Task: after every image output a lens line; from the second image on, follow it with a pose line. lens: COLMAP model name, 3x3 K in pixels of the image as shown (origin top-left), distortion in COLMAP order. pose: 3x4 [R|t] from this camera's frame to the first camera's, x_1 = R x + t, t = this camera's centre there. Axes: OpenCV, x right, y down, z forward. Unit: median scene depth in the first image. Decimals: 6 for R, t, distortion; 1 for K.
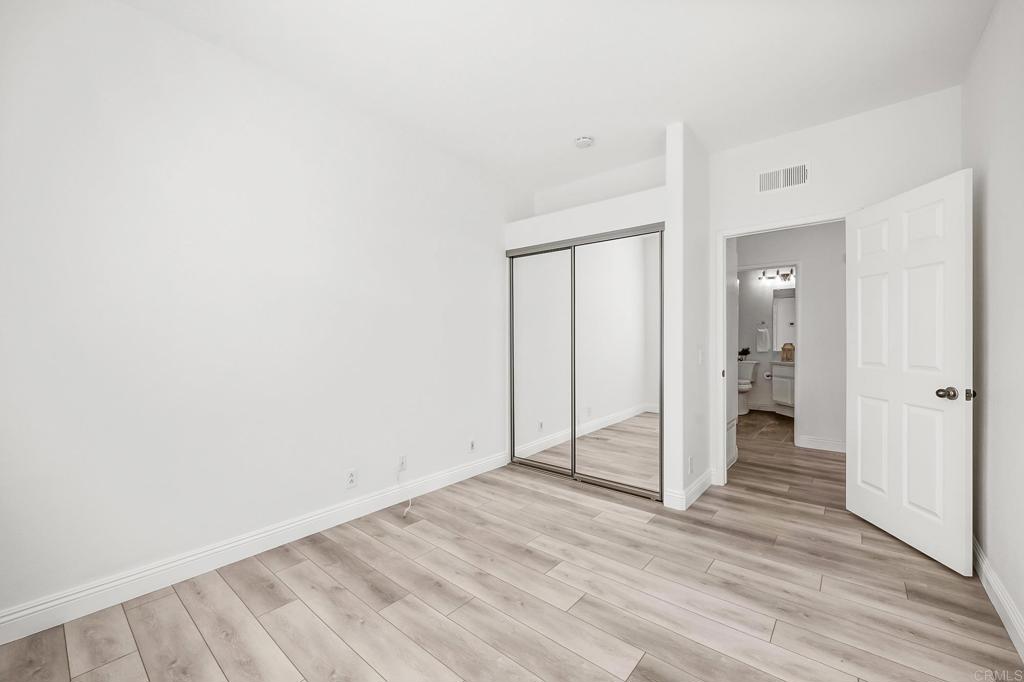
lens RADIAL K [[415.5, 0, 508.4], [0, 415.5, 340.1], [0, 0, 1]] dist [-0.001553, 0.000230]
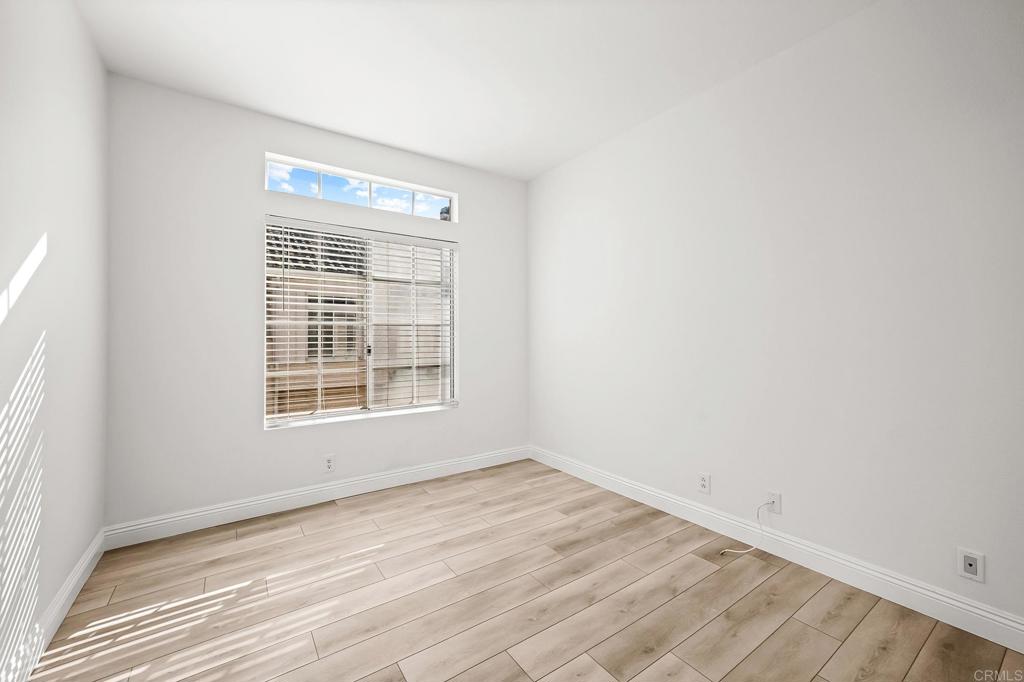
lens RADIAL K [[415.5, 0, 509.3], [0, 415.5, 337.0], [0, 0, 1]] dist [-0.001553, 0.000230]
pose [[-0.254185, 0.007043, -0.967130, 0.812488], [-0.006762, 0.999936, 0.009060, -0.005000], [0.967132, 0.008843, -0.254121, 1.022398]]
